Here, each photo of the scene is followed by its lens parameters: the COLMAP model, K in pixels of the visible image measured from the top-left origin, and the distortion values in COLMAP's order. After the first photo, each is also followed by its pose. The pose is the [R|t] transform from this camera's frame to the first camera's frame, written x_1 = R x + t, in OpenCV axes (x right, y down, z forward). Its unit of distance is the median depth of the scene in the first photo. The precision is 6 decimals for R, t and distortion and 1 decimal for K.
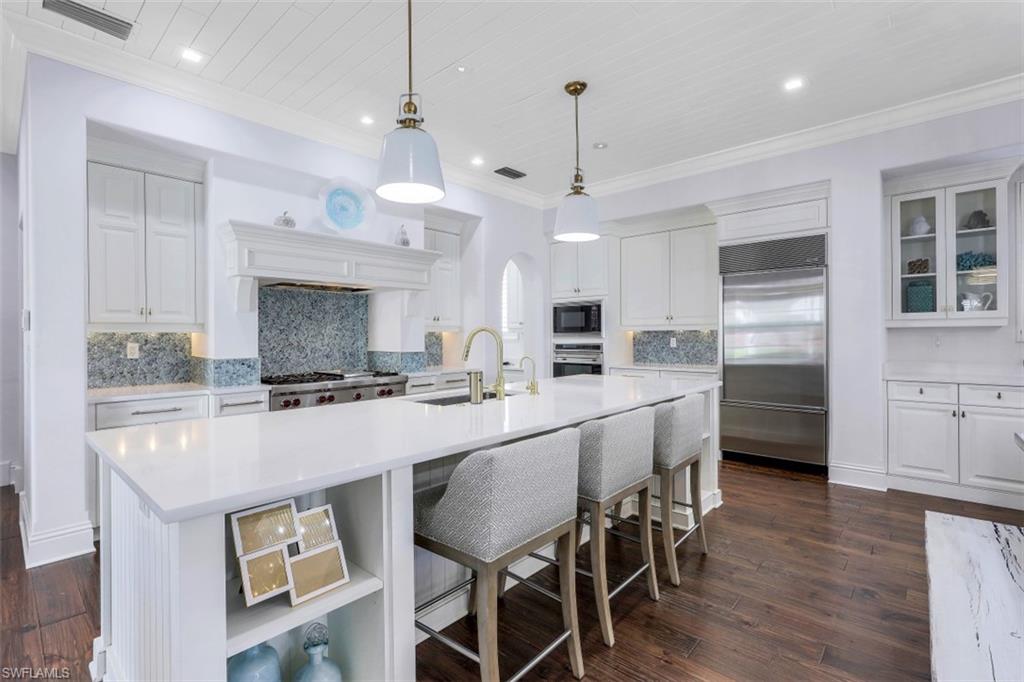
lens RADIAL K [[475.4, 0, 511.0], [0, 475.4, 336.0], [0, 0, 1]] dist [-0.033763, 0.000310]
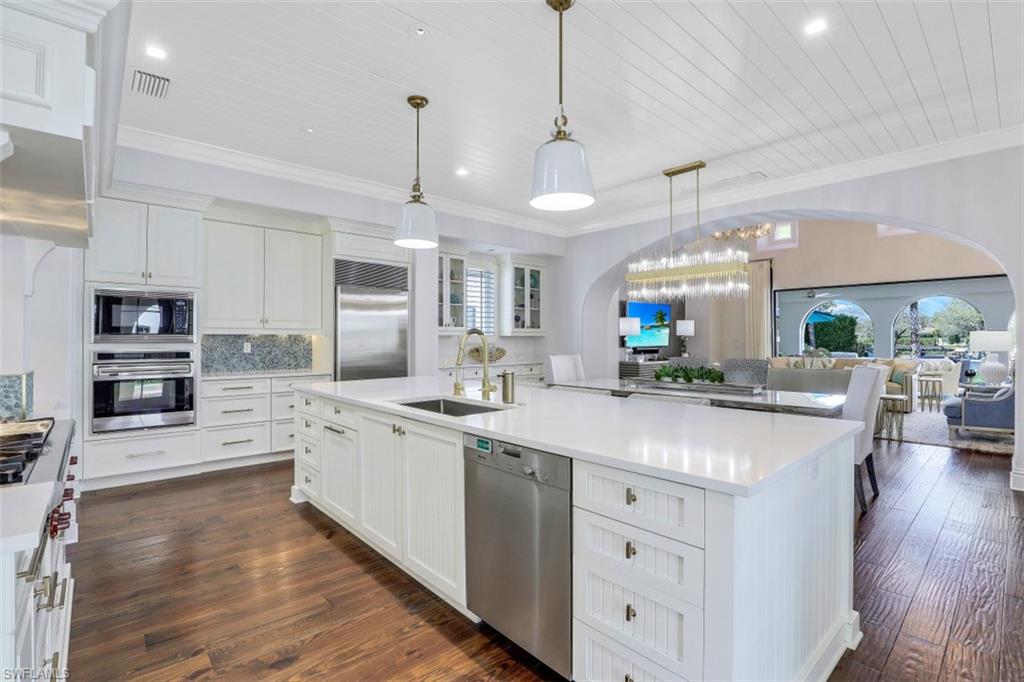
lens RADIAL K [[475.4, 0, 511.0], [0, 475.4, 336.0], [0, 0, 1]] dist [-0.033763, 0.000310]
pose [[0.129472, 0.012814, 0.991500, -0.511253], [0.000131, 0.999916, -0.012939, 0.003374], [-0.991583, 0.001806, 0.129459, 0.398193]]
